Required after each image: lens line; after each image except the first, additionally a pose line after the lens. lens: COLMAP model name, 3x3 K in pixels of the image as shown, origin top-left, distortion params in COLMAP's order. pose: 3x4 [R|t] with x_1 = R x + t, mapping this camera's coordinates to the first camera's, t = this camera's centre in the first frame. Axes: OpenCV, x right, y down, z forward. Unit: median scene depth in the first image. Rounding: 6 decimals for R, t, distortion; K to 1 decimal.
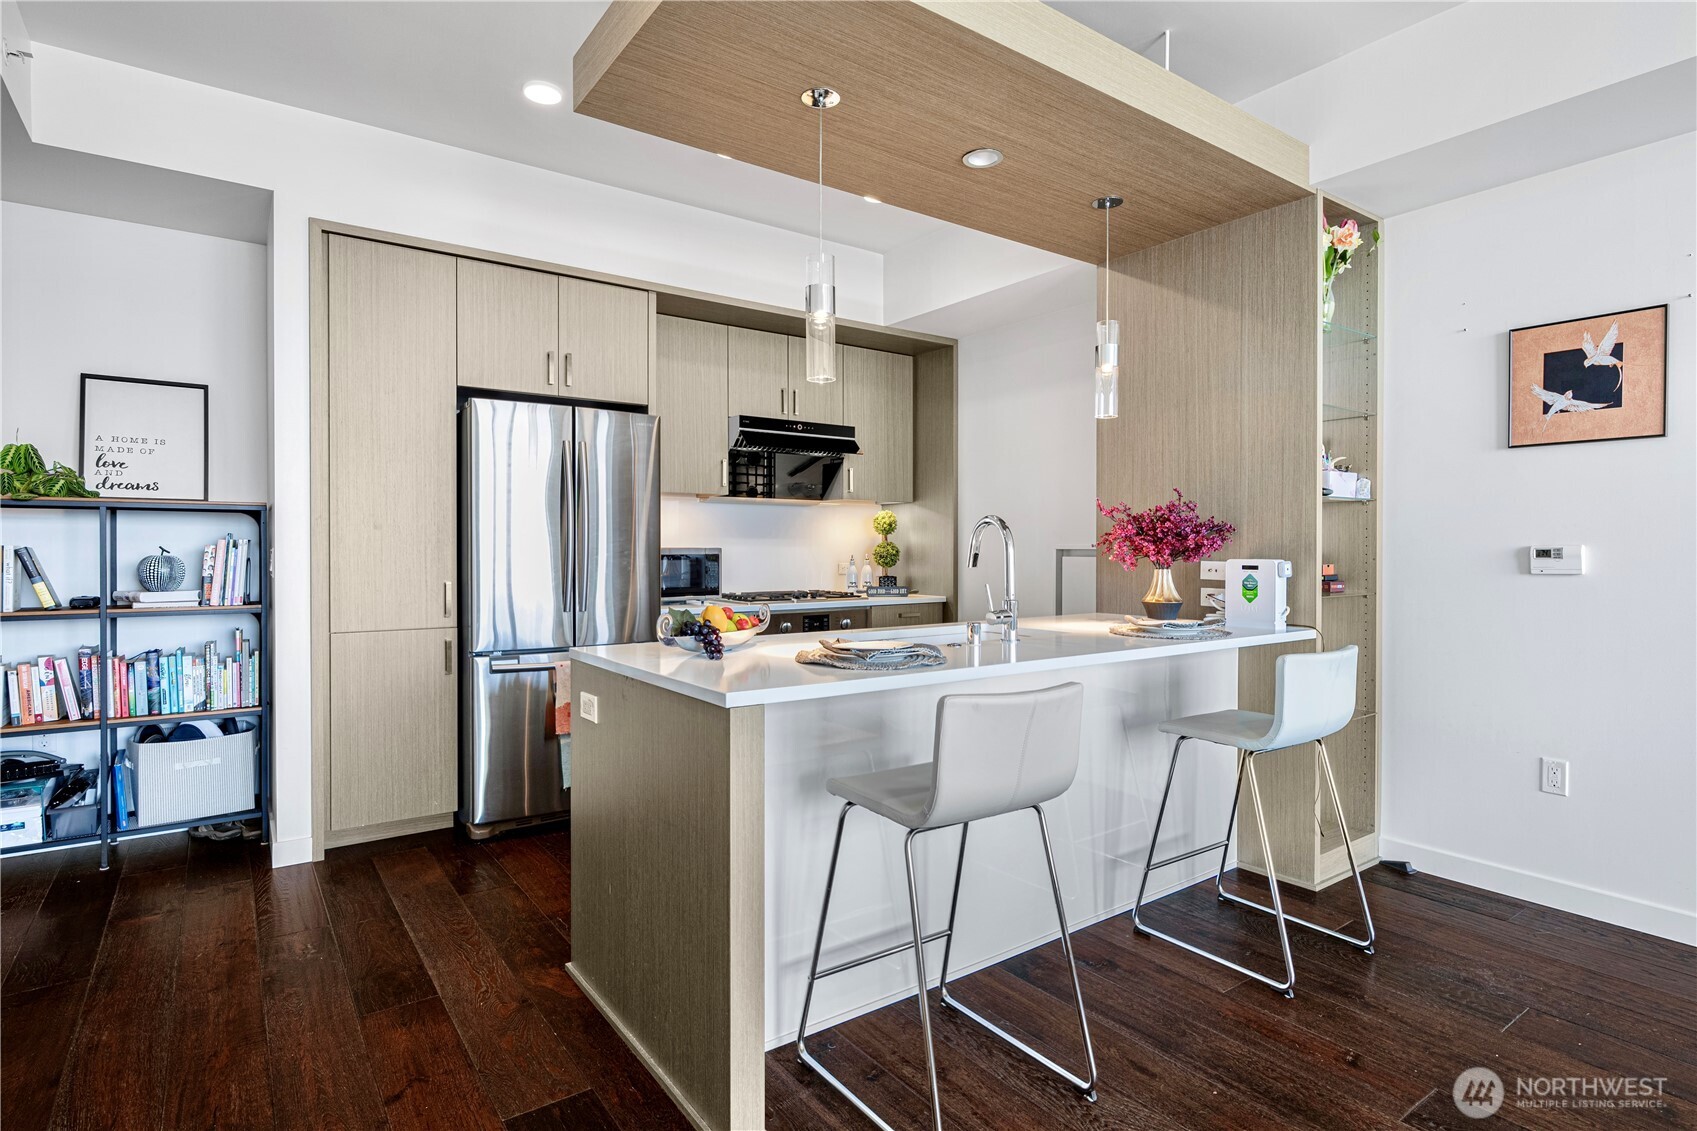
lens RADIAL K [[880.2, 0, 844.3], [0, 880.2, 557.0], [0, 0, 1]] dist [-0.002737, -0.001026]
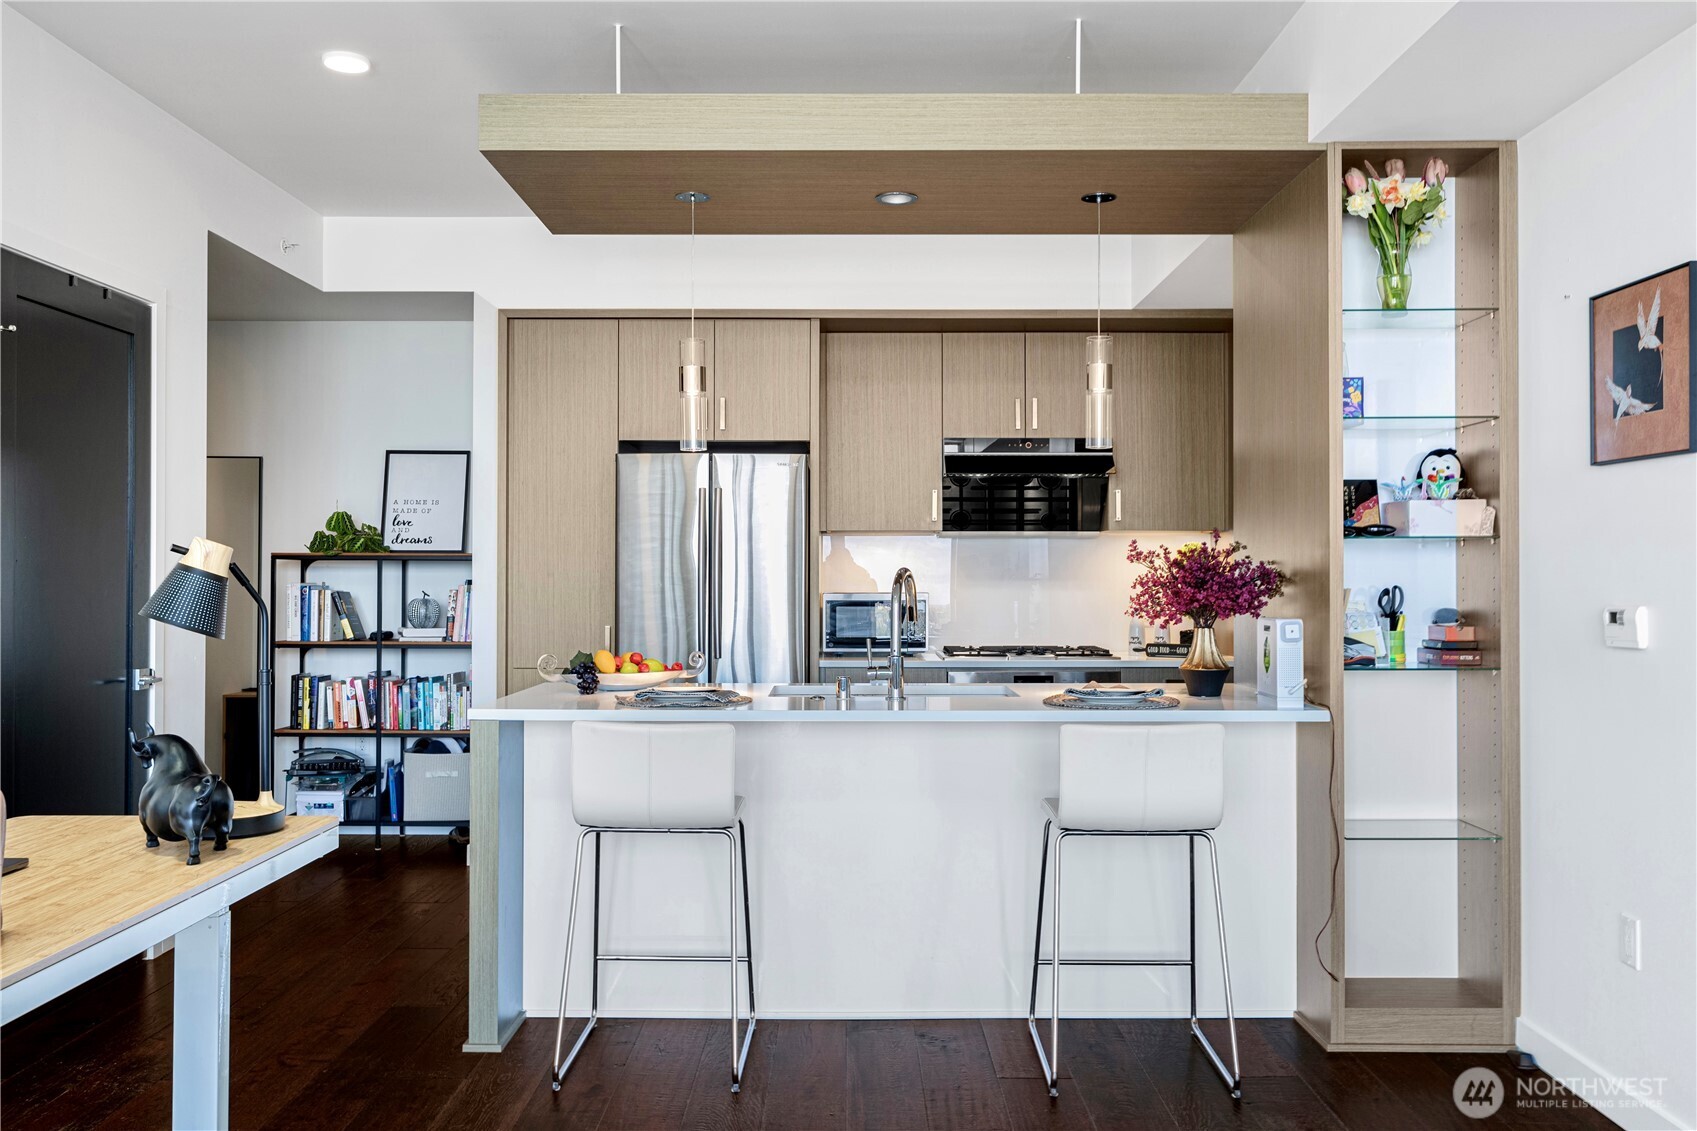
lens RADIAL K [[1414.1, 0, 848.5], [0, 1414.1, 565.5], [0, 0, 1]] dist [-0.011031, -0.000441]
pose [[0.810197, -0.003887, -0.586145, 0.834342], [-0.005722, 0.999878, -0.014539, -0.022186], [0.586130, 0.015134, 0.810076, -0.230015]]
